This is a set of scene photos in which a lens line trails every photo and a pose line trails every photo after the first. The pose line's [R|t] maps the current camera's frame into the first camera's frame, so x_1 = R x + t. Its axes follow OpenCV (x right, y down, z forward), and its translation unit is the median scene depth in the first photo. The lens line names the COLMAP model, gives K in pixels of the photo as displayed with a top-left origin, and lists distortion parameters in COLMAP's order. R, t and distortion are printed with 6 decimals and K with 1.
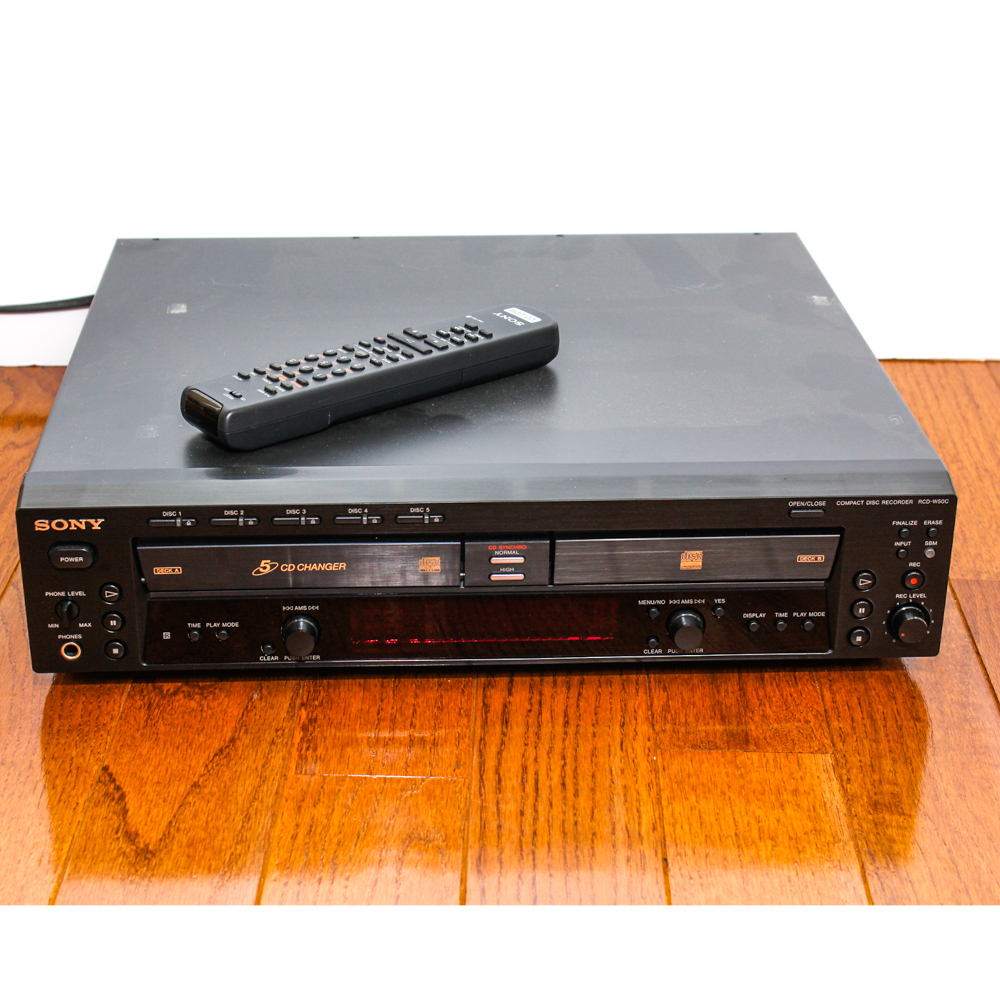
lens RADIAL K [[2030.1, 0, 454.4], [0, 2030.1, 502.7], [0, 0, 1]] dist [-0.015376, 0.118008]
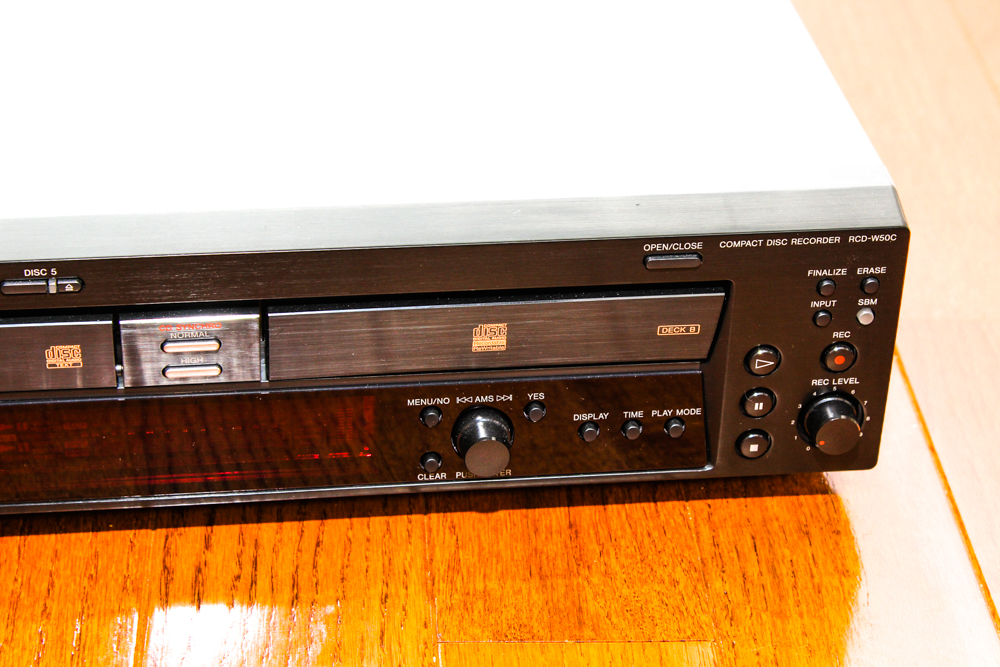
lens RADIAL K [[2359.4, 0, 480.7], [0, 2359.4, 333.6], [0, 0, 1]] dist [0.065758, 0.371253]
pose [[0.995533, -0.025622, 0.090873, 0.048245], [0.014187, 0.992141, 0.124319, -0.063132], [-0.093344, -0.122475, 0.988072, 0.283938]]
